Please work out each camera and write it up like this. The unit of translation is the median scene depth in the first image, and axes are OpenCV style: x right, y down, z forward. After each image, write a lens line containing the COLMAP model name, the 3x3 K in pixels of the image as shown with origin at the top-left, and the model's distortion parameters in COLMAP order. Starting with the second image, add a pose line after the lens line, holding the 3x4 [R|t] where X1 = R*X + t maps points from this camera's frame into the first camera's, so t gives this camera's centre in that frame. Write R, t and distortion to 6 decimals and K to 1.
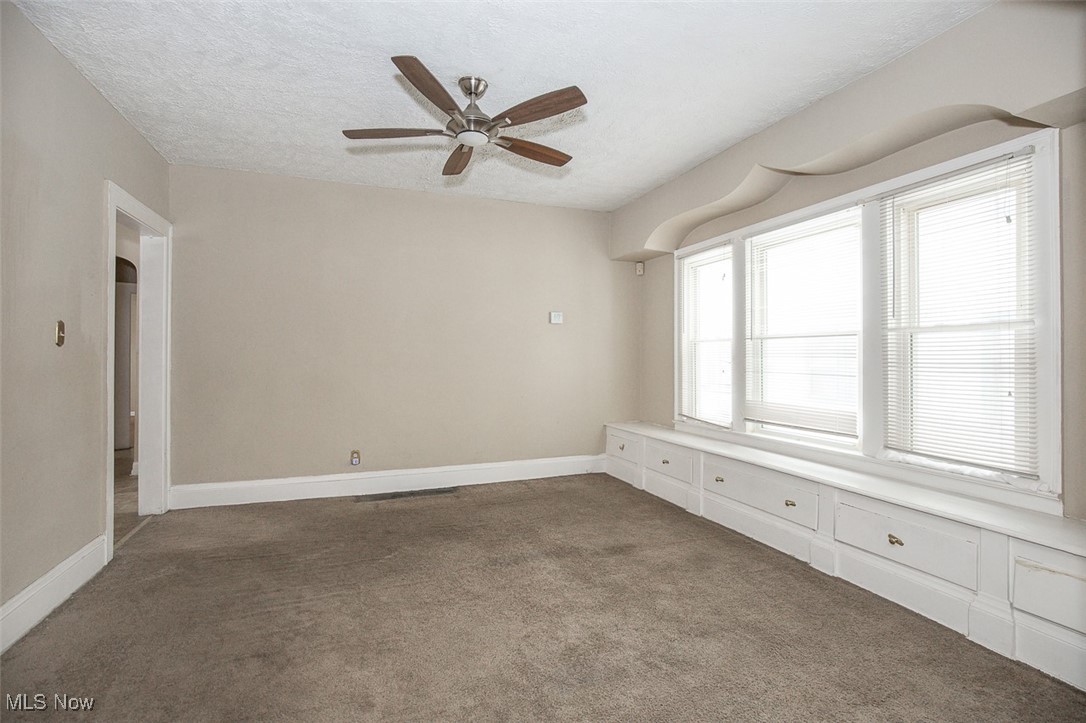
lens RADIAL K [[508.6, 0, 541.9], [0, 508.6, 349.9], [0, 0, 1]] dist [-0.000348, -0.000137]
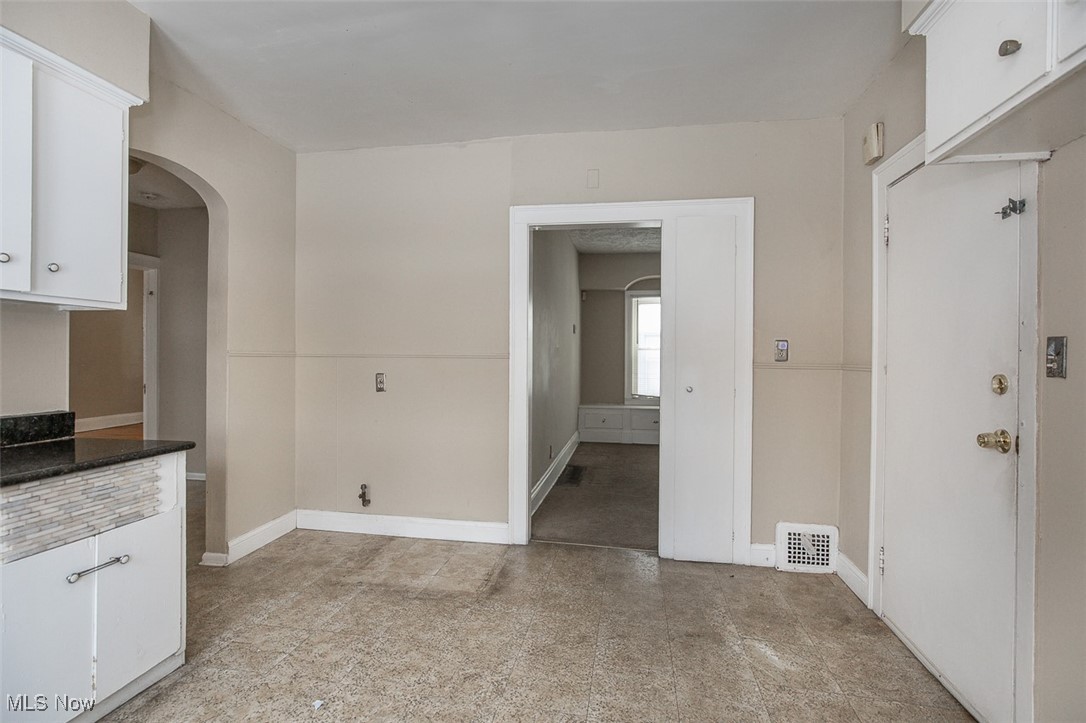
lens RADIAL K [[500.2, 0, 543.0], [0, 500.2, 361.5], [0, 0, 1]] dist [-0.002617, -0.000152]
pose [[0.508857, -0.004525, 0.860839, -1.933901], [-0.018182, 0.999707, 0.016003, 0.005690], [-0.860659, -0.023796, 0.508626, 0.686788]]
